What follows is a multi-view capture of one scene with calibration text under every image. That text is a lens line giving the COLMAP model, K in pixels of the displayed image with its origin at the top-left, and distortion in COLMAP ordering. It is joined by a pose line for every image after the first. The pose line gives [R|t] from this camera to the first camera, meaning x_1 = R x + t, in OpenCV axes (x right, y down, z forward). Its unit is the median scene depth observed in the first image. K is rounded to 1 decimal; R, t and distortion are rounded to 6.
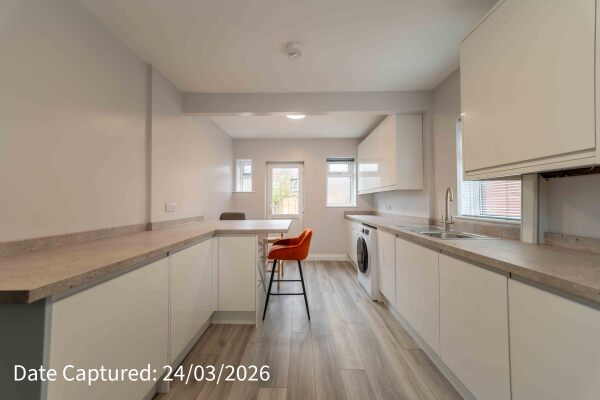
lens RADIAL K [[202.8, 0, 299.0], [0, 202.8, 199.4], [0, 0, 1]] dist [-0.000337, -0.000112]
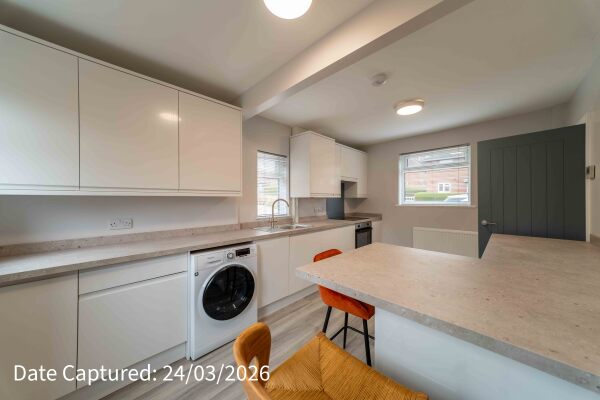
lens RADIAL K [[202.8, 0, 299.9], [0, 202.8, 200.3], [0, 0, 1]] dist [-0.000337, -0.000112]
pose [[-0.706139, 0.000700, 0.708073, -0.475301], [-0.006204, 0.999955, -0.007175, -0.035948], [-0.708046, -0.009460, -0.706103, 1.927892]]
